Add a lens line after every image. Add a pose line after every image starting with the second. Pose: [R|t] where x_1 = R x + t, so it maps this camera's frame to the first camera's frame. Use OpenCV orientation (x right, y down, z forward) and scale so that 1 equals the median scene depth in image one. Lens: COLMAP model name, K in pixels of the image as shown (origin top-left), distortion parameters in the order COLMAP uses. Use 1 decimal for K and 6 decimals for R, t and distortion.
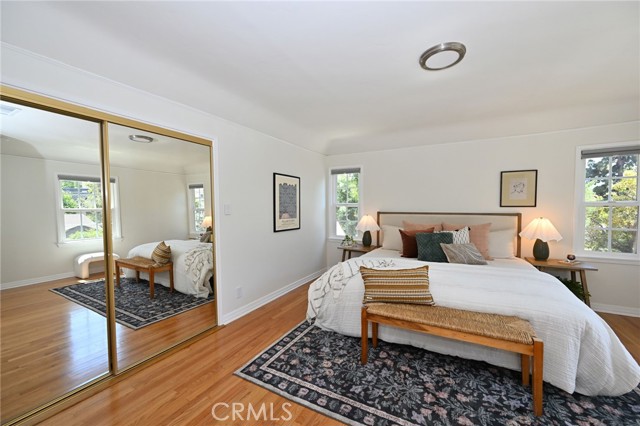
lens RADIAL K [[248.3, 0, 321.2], [0, 248.3, 215.0], [0, 0, 1]] dist [-0.001132, 0.000037]
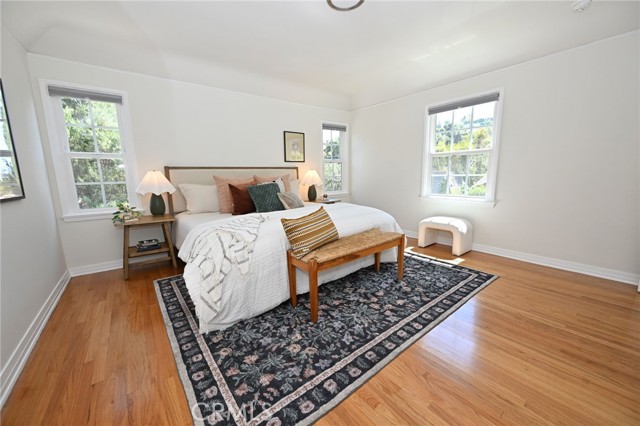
lens RADIAL K [[248.3, 0, 319.6], [0, 248.3, 214.8], [0, 0, 1]] dist [-0.001132, 0.000037]
pose [[0.396394, -0.153092, 0.905226, -0.567639], [0.050355, 0.988140, 0.145064, 0.093409], [-0.916698, -0.011920, 0.399402, 0.632699]]
